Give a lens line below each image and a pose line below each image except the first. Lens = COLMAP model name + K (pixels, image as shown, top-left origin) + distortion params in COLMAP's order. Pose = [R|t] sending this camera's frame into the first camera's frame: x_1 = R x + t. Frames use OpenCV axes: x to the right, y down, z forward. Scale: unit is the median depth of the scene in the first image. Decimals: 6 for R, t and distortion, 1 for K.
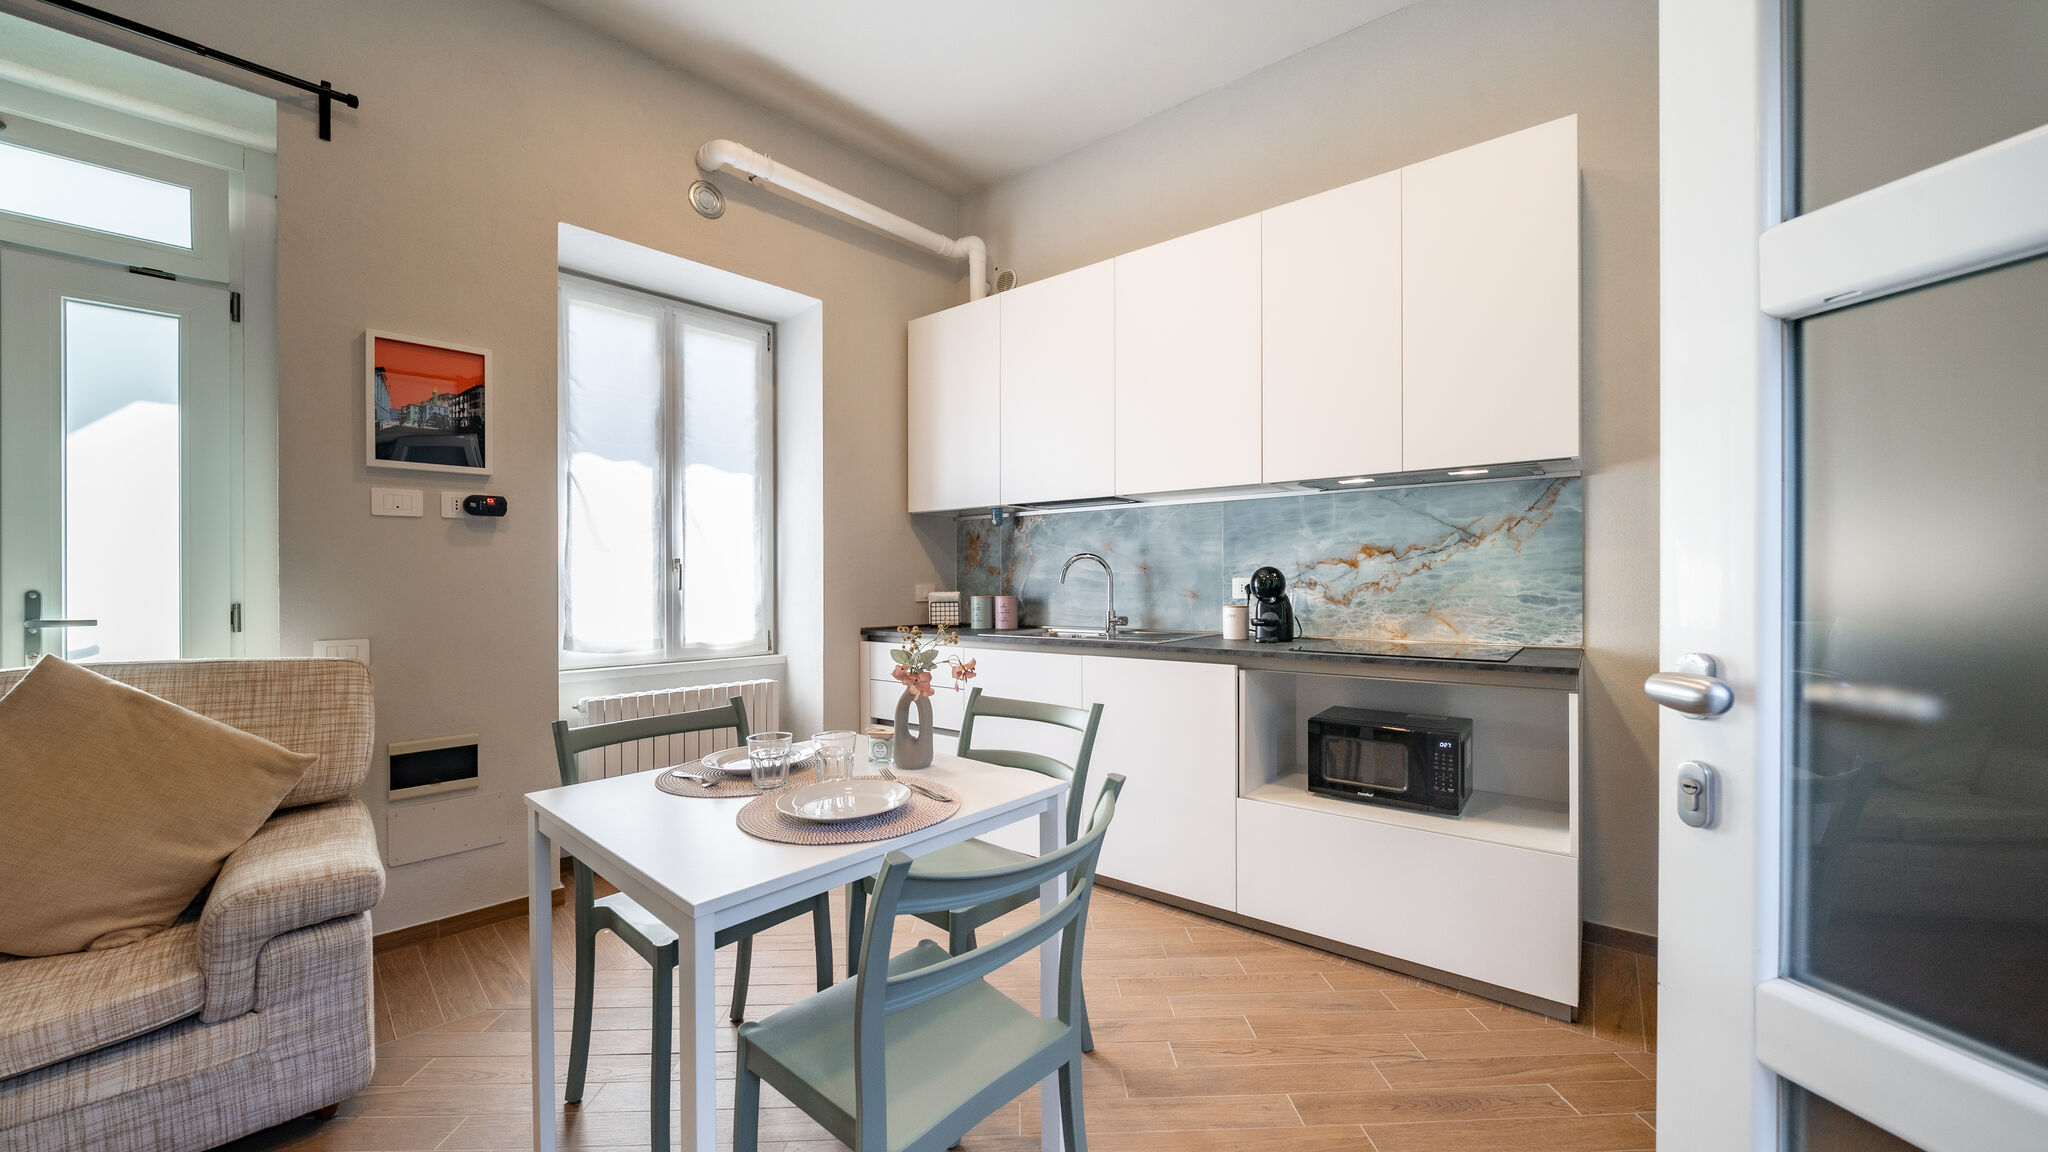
lens RADIAL K [[727.9, 0, 1011.5], [0, 727.9, 596.2], [0, 0, 1]] dist [0.000719, 0.000002]
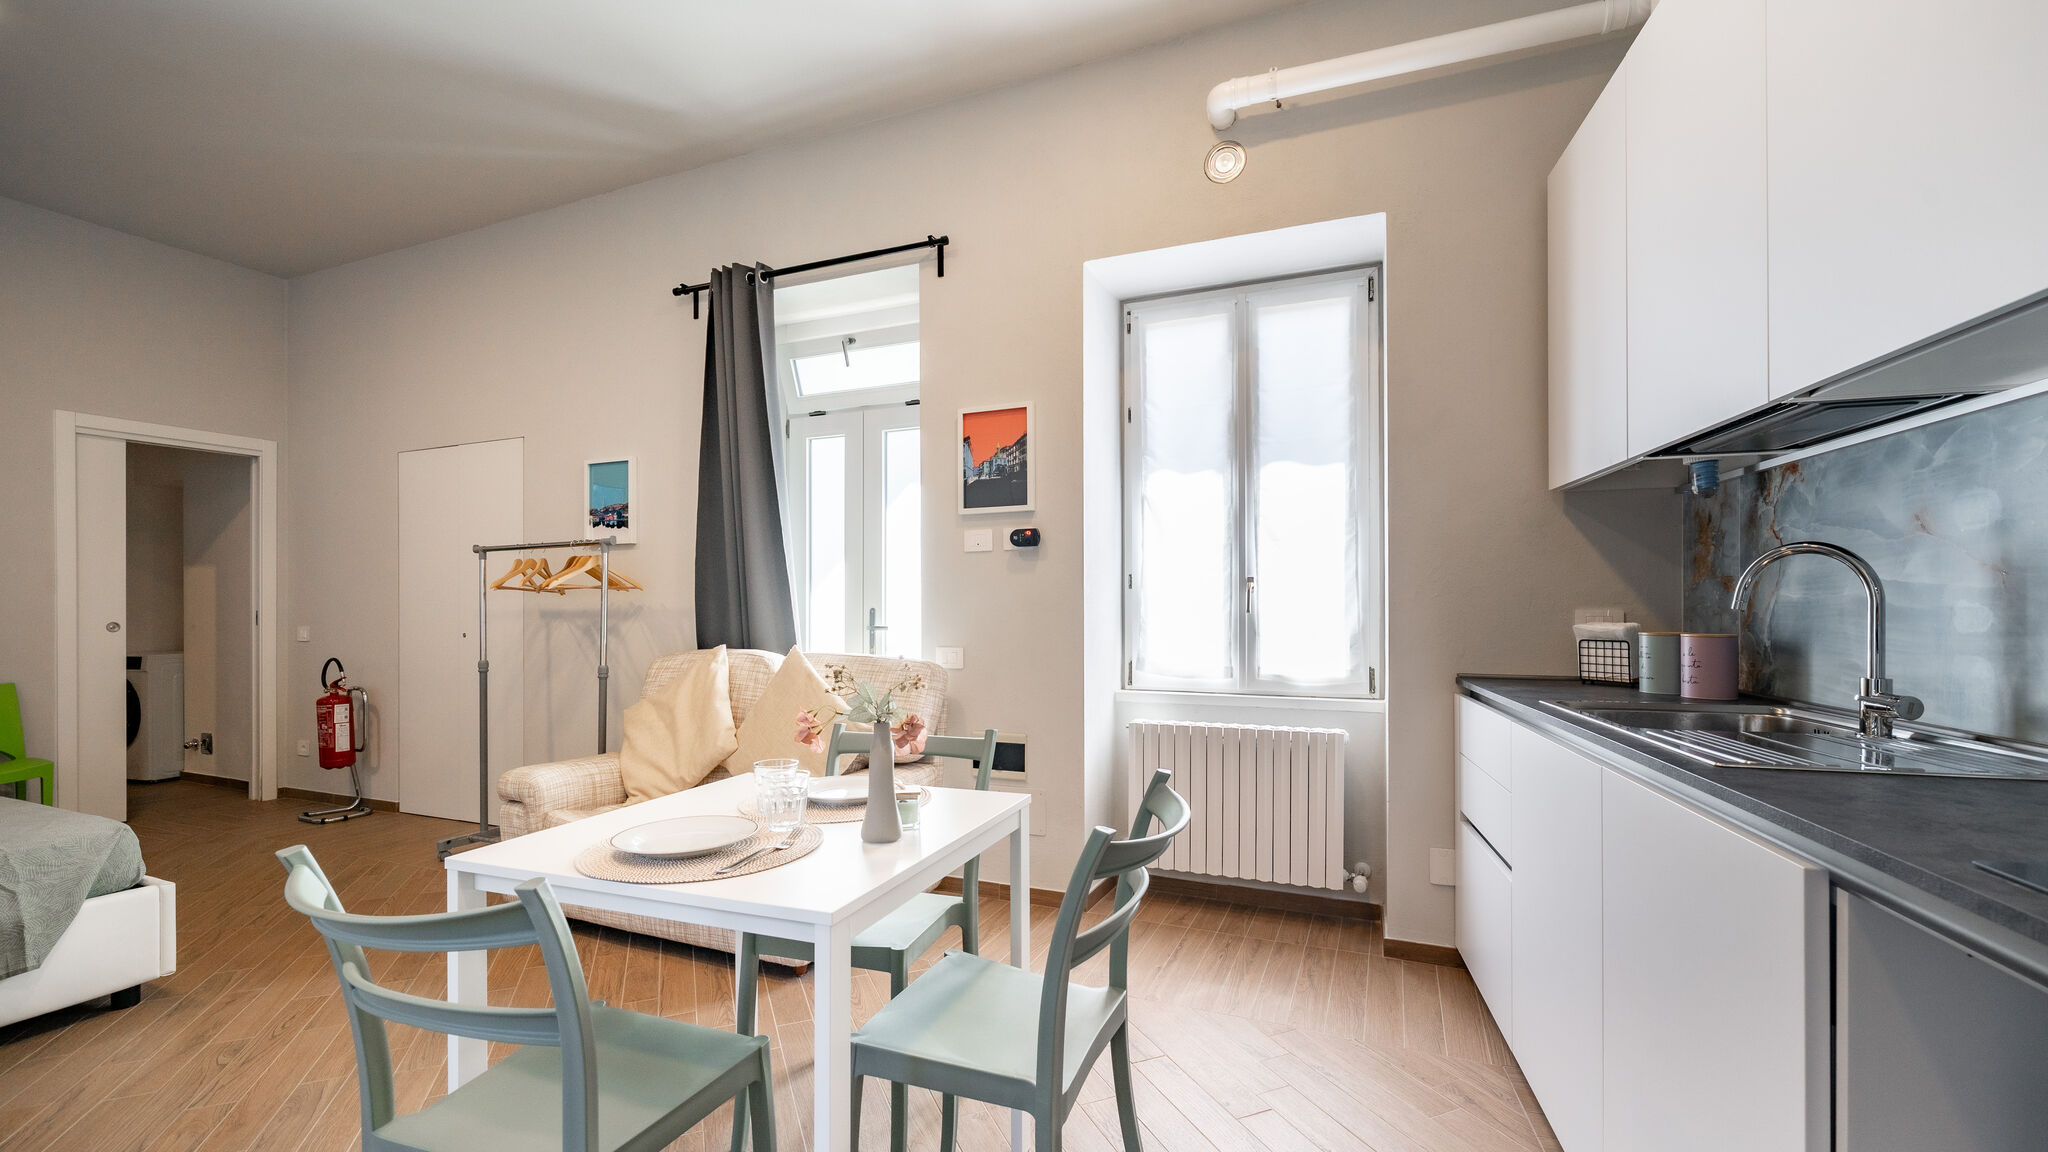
lens RADIAL K [[825.2, 0, 1025.4], [0, 825.2, 608.3], [0, 0, 1]] dist [0.000107, 0.000105]
pose [[0.395672, 0.009236, -0.918345, 0.425145], [-0.017430, 0.999845, 0.002546, -0.014402], [0.918226, 0.015000, 0.395772, 0.435796]]
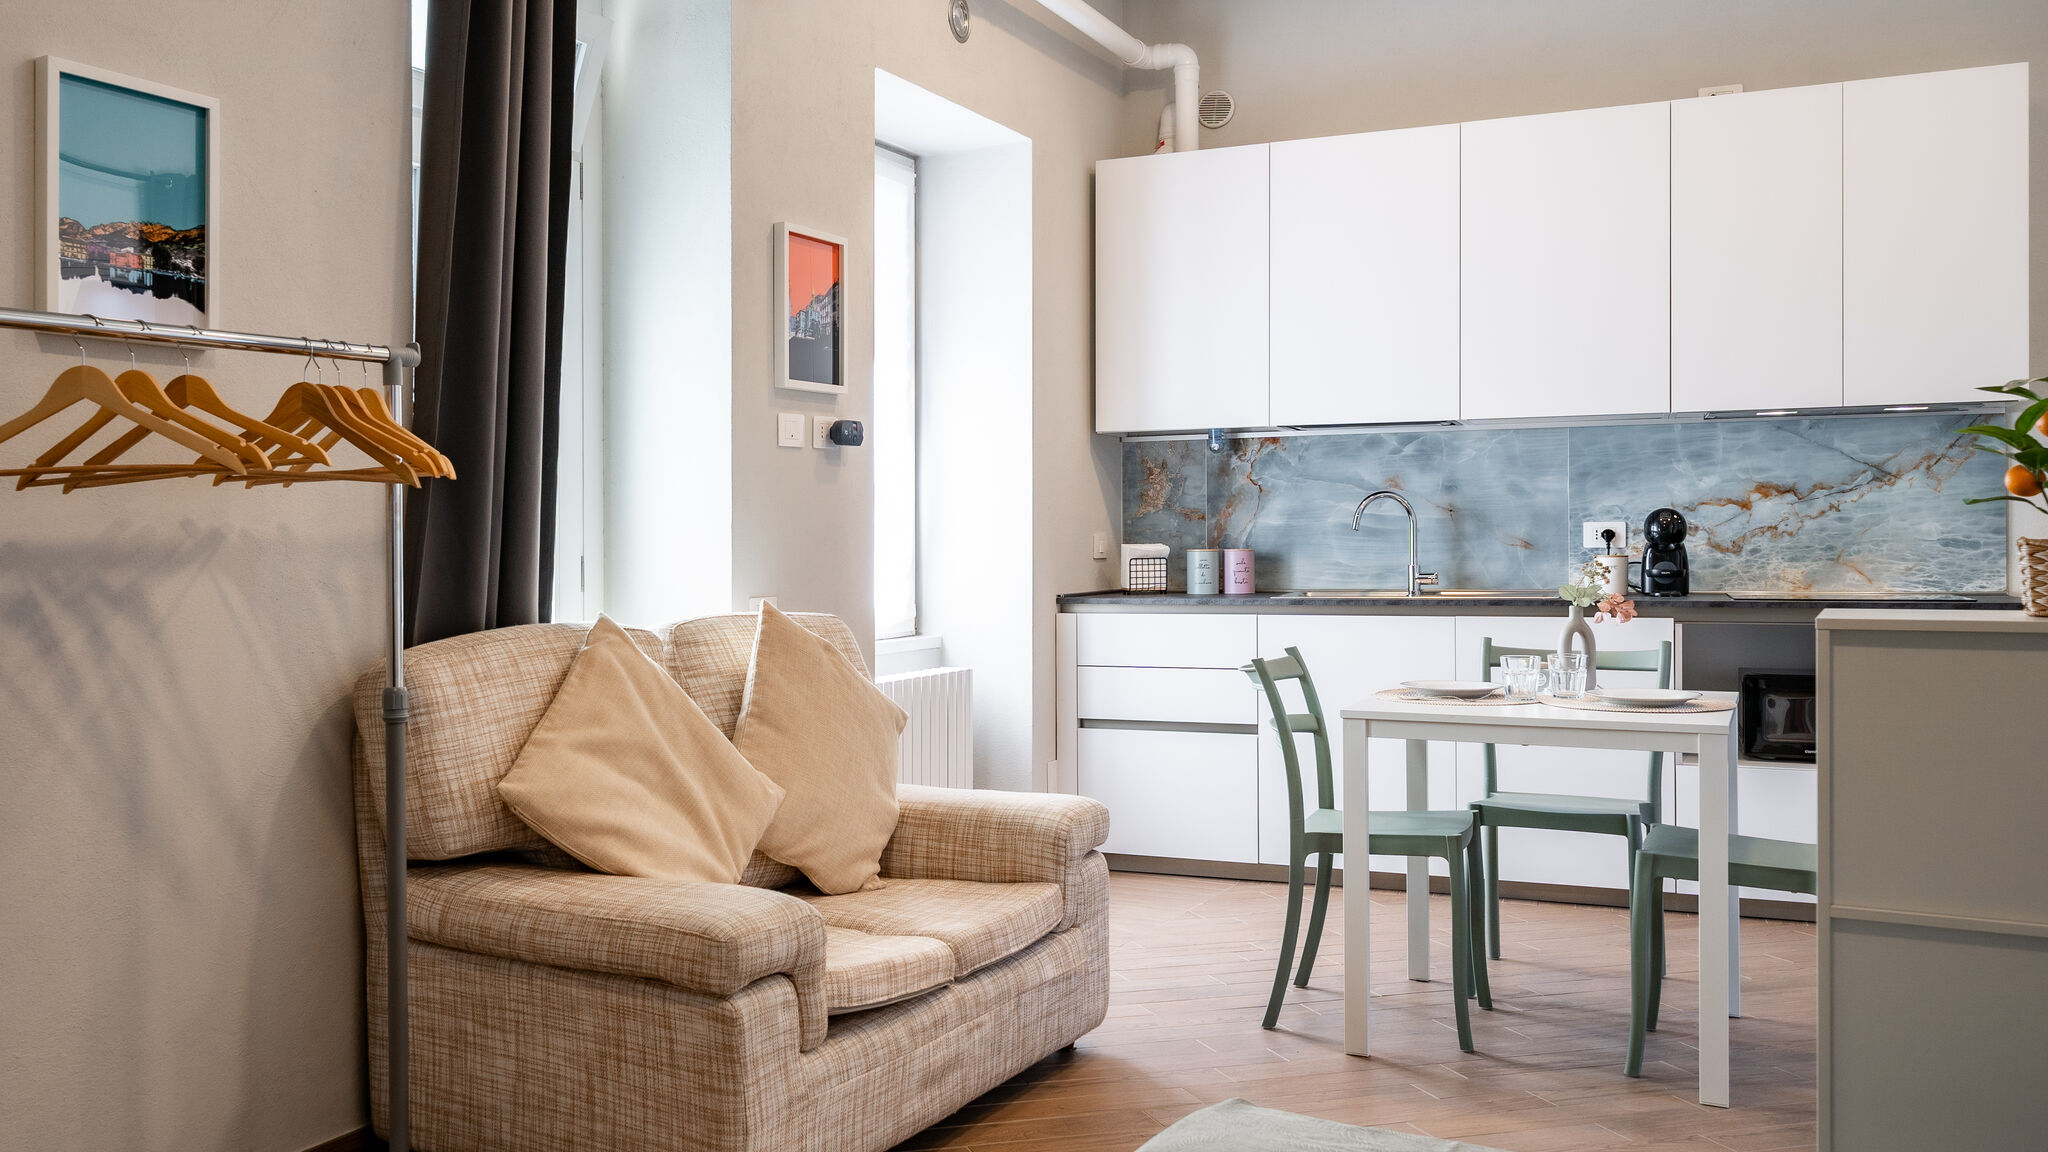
lens RADIAL K [[1770.0, 0, 739.1], [0, 1770.0, 571.0], [0, 0, 1]] dist [0.061199, -0.010050]
pose [[0.972668, -0.007846, 0.232069, -1.156530], [0.008692, 0.999959, -0.002624, 0.028260], [-0.232039, 0.004569, 0.972696, -0.778237]]
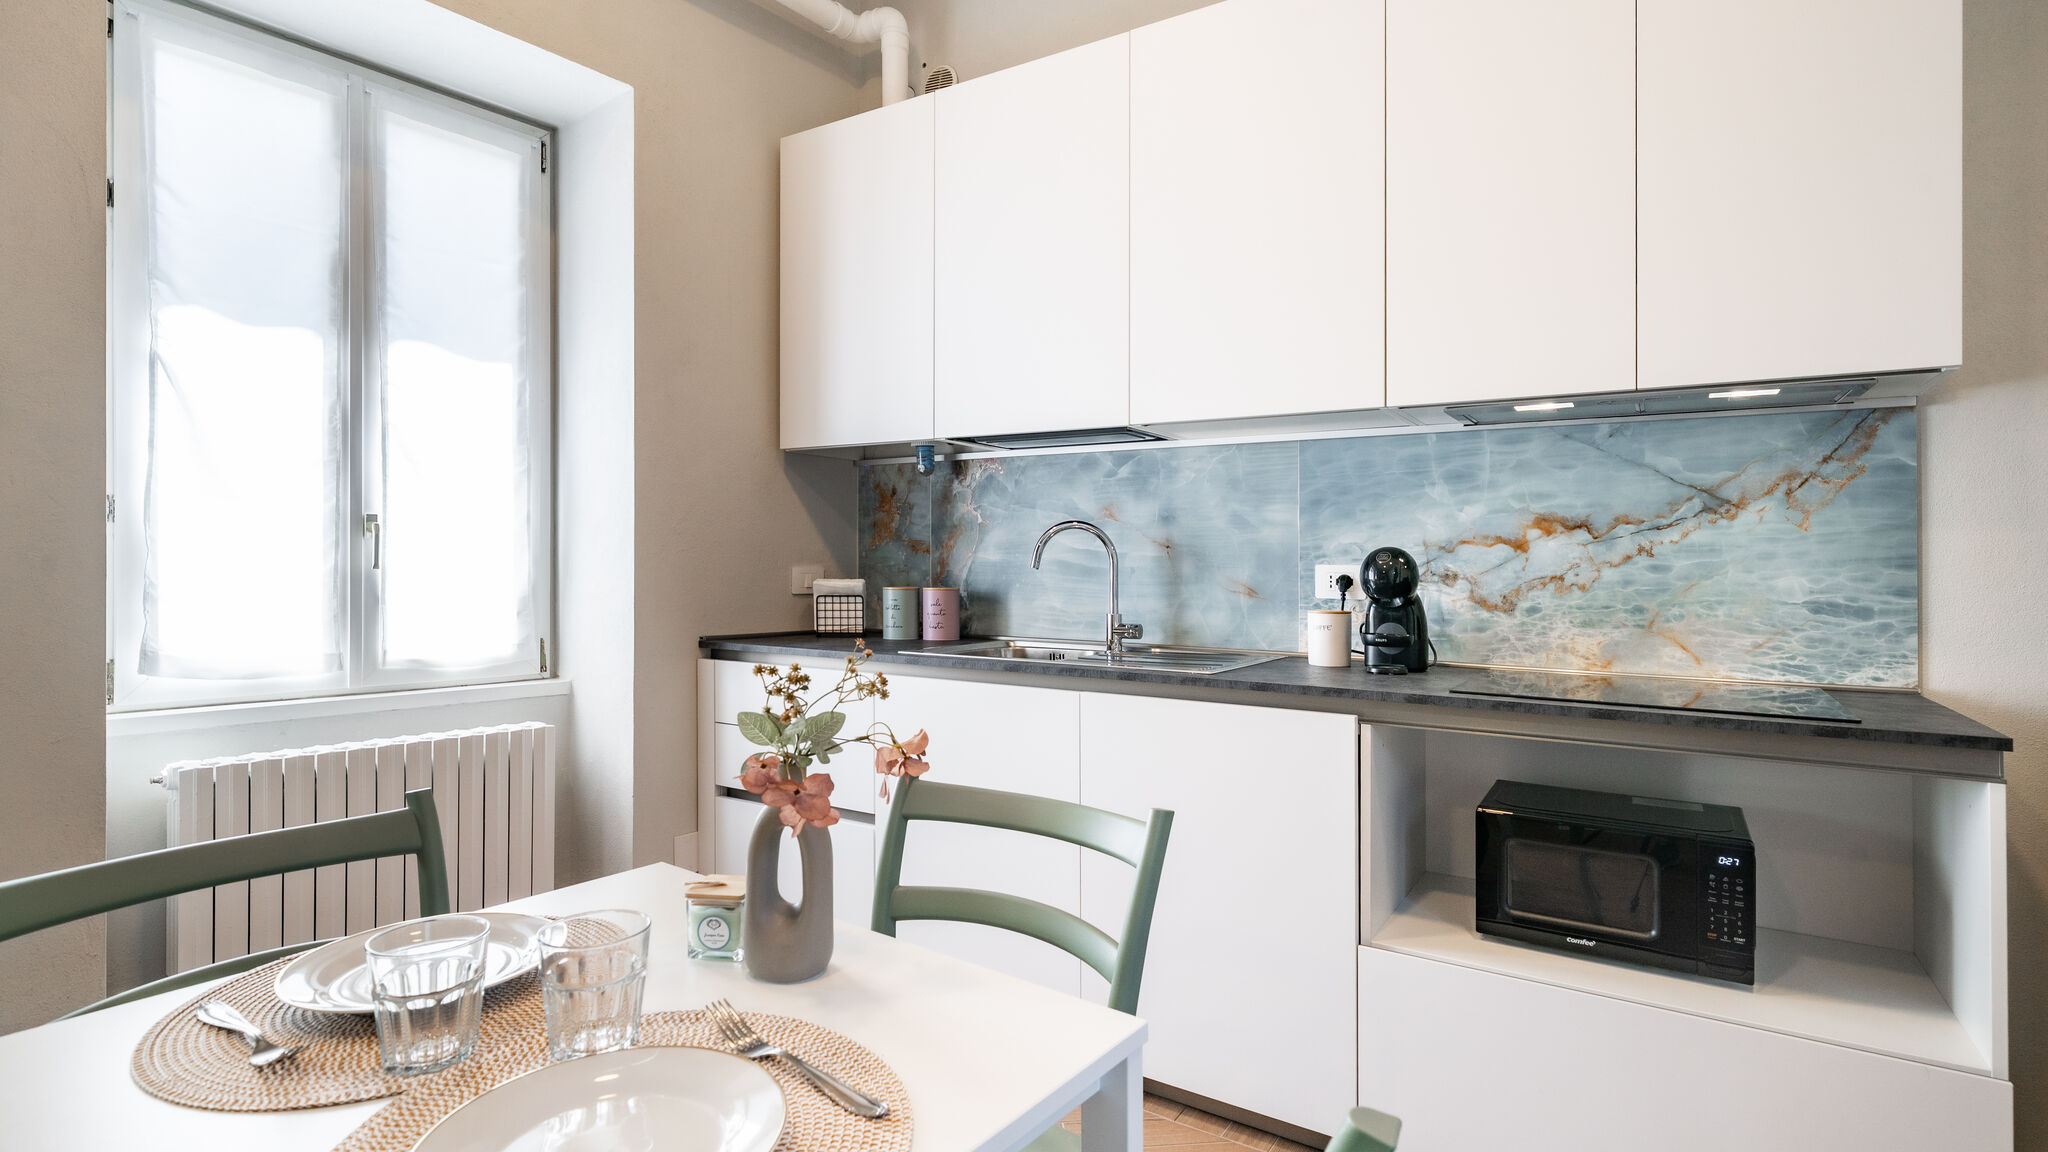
lens RADIAL K [[964.0, 0, 1013.2], [0, 964.0, 558.7], [0, 0, 1]] dist [0.013030, -0.000132]
pose [[0.994890, 0.017959, 0.099357, -0.035476], [-0.015297, 0.999505, -0.027489, -0.004049], [-0.099801, 0.025829, 0.994672, 0.226756]]
